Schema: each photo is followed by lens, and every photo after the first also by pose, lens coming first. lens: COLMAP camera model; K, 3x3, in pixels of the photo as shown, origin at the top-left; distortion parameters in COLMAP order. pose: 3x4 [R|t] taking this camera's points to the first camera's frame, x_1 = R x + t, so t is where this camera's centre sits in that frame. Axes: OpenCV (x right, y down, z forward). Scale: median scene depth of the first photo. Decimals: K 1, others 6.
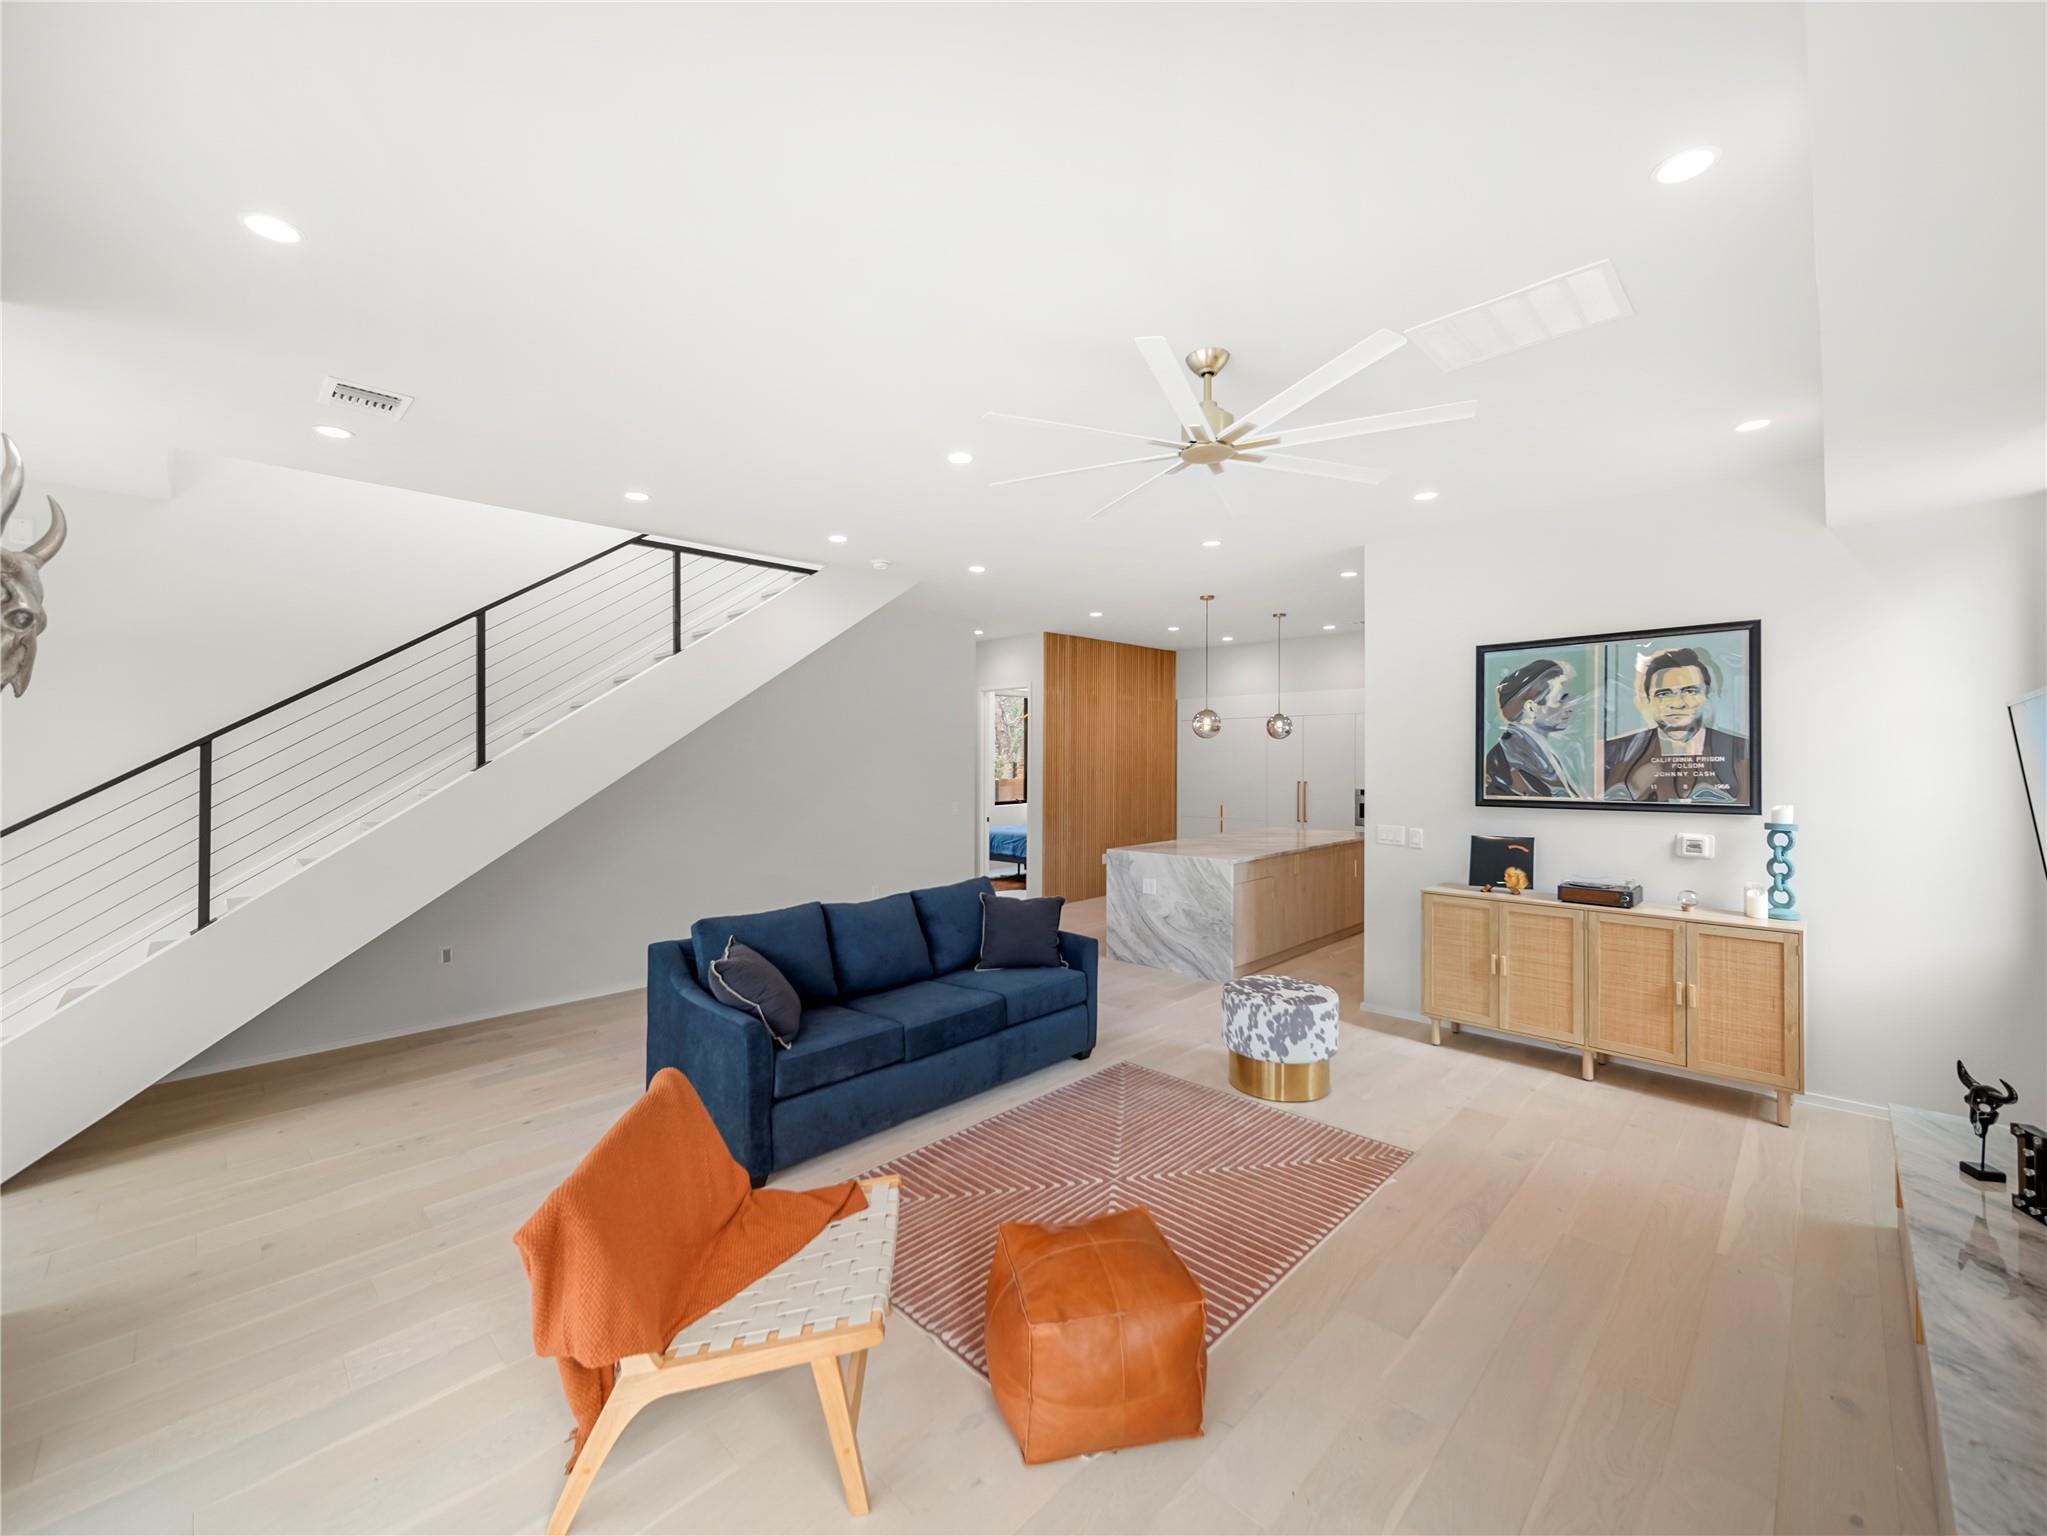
lens RADIAL K [[816.5, 0, 1056.3], [0, 816.5, 758.7], [0, 0, 1]] dist [-0.000166, -0.000014]
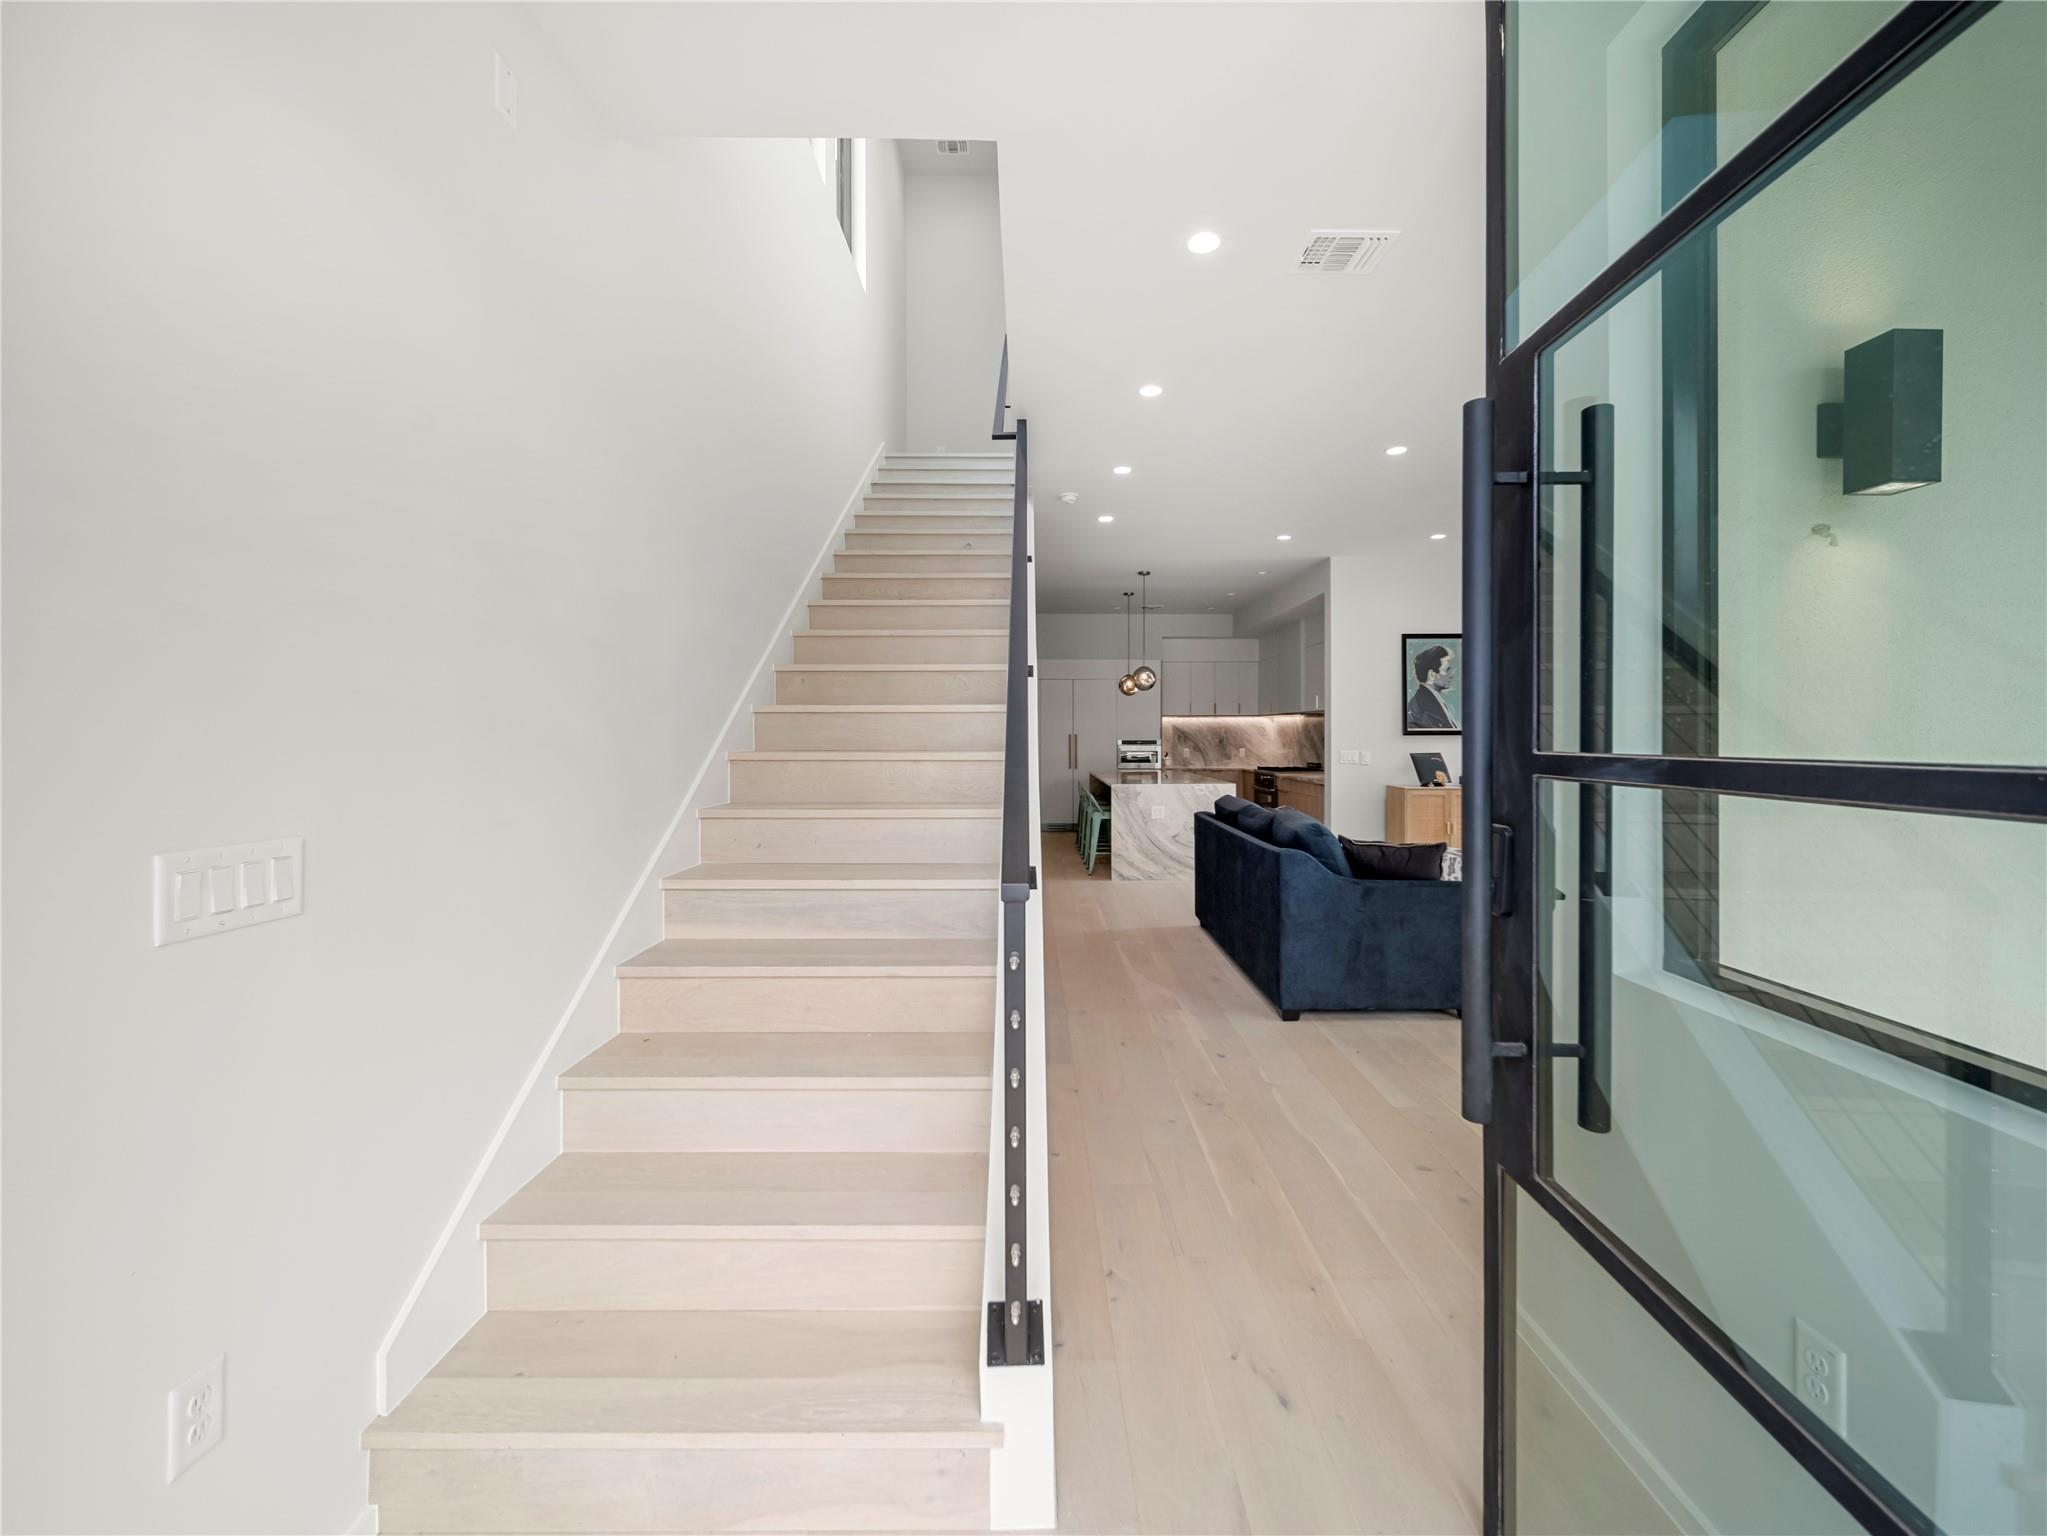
lens RADIAL K [[816.5, 0, 1056.3], [0, 816.5, 758.7], [0, 0, 1]] dist [-0.000166, -0.000014]
pose [[0.722680, -0.004014, 0.691171, -1.072346], [0.000379, 0.999985, 0.005412, 0.094910], [-0.691183, -0.003649, 0.722671, 0.324718]]
